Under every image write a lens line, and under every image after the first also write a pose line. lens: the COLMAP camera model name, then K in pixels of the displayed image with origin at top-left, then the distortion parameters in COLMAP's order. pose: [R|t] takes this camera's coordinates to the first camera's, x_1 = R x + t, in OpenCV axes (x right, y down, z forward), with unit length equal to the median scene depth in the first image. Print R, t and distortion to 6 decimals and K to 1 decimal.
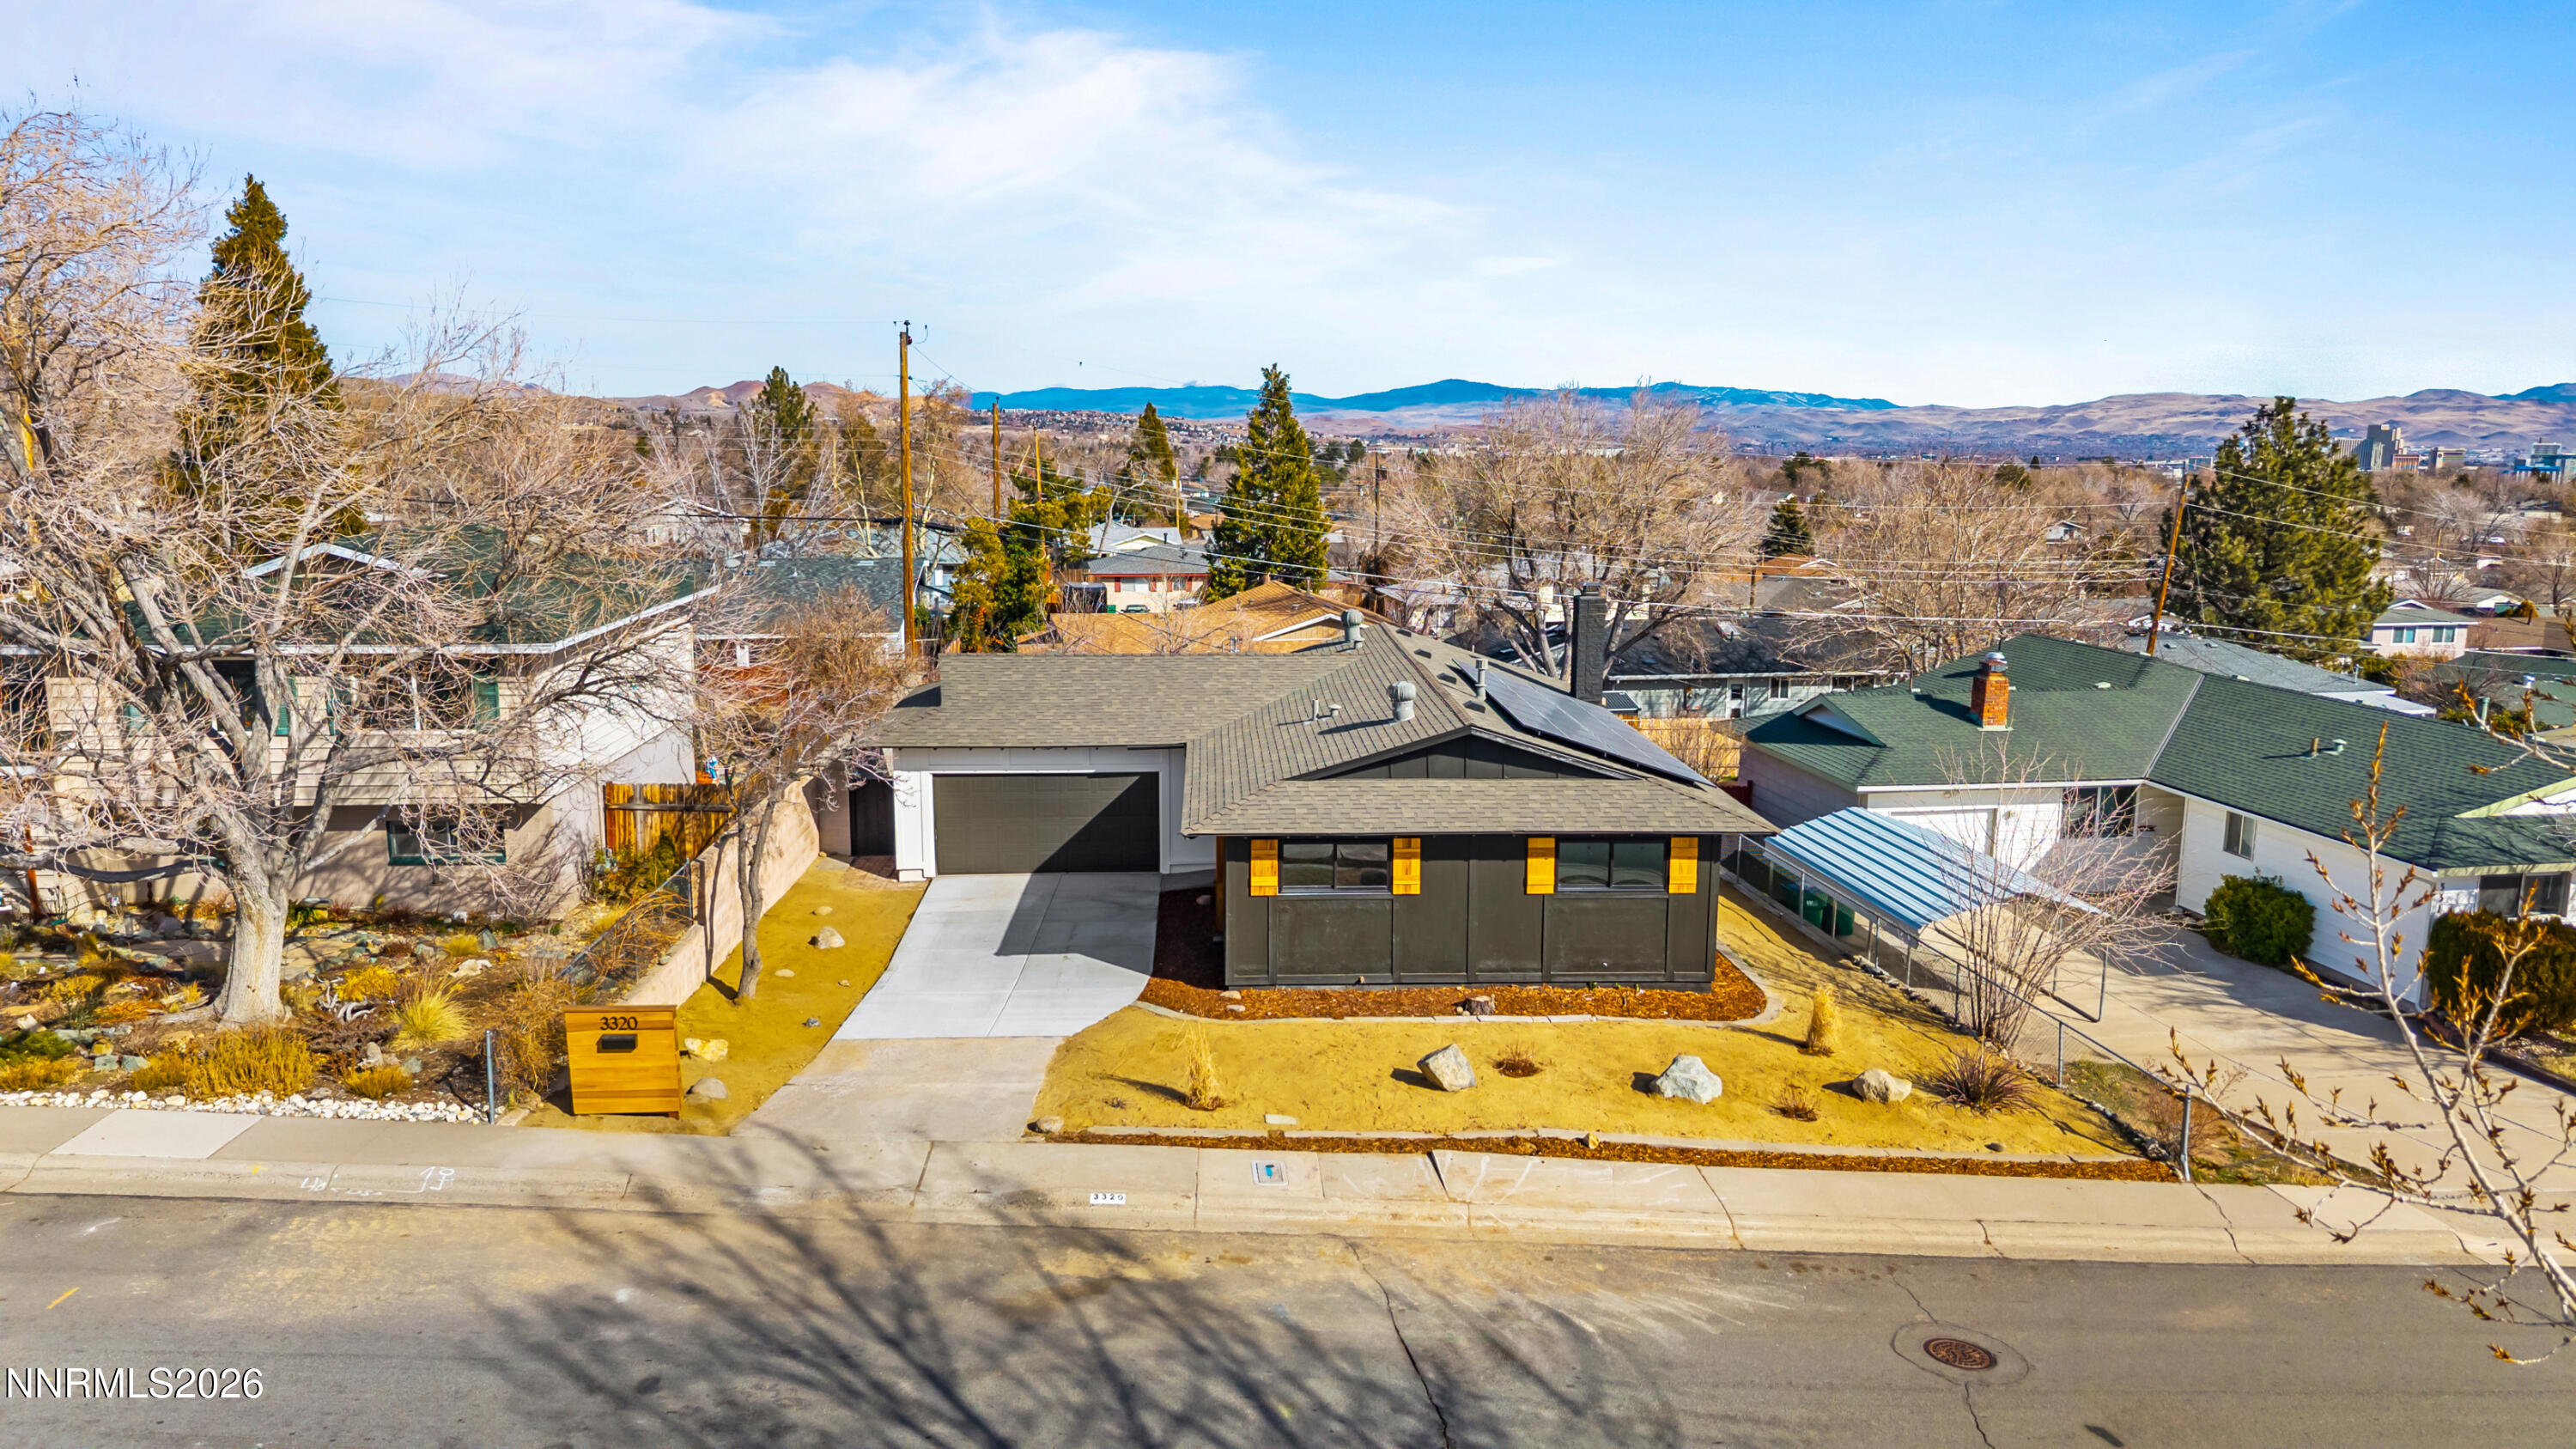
lens RADIAL K [[1734.7, 0, 1266.5], [0, 1734.7, 630.0], [0, 0, 1]] dist [0.018421, -0.007370]
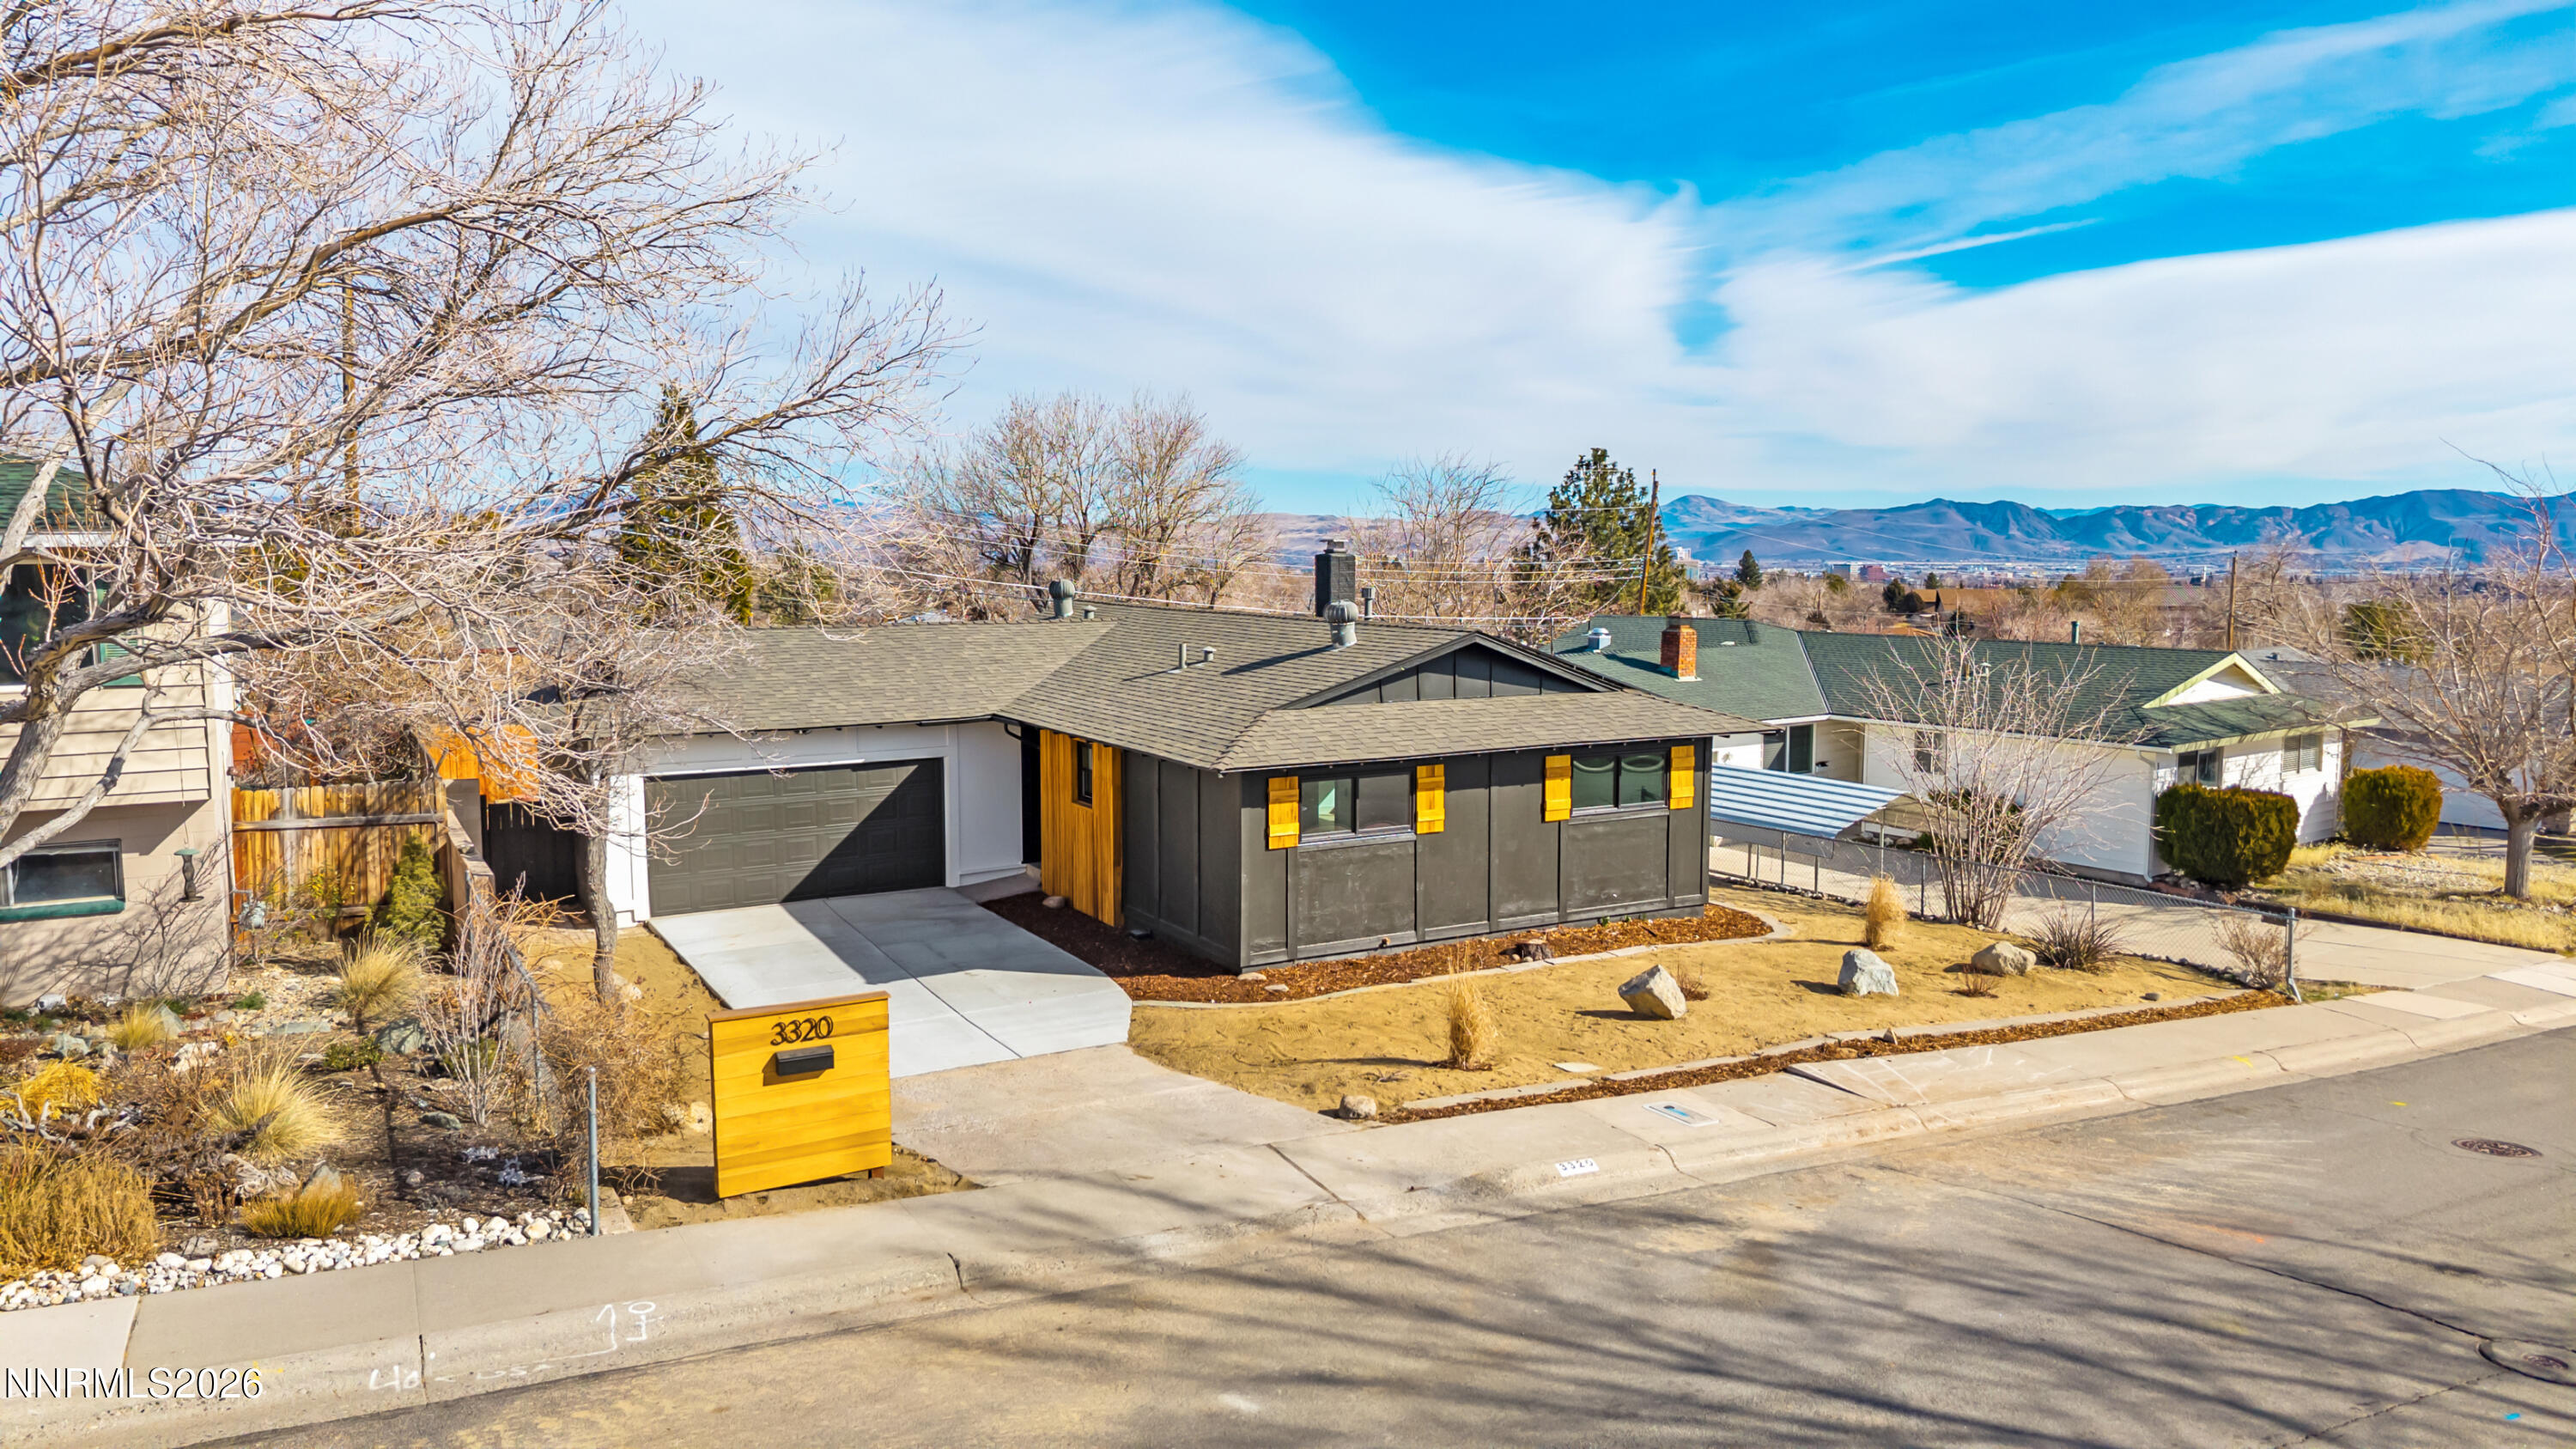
lens RADIAL K [[1734.7, 0, 1286.3], [0, 1734.7, 735.0], [0, 0, 1]] dist [0.018421, -0.007370]
pose [[0.892855, -0.056898, 0.446735, -0.359751], [0.058919, 0.998219, 0.009380, 0.095754], [-0.446473, 0.017946, 0.894617, 0.290115]]
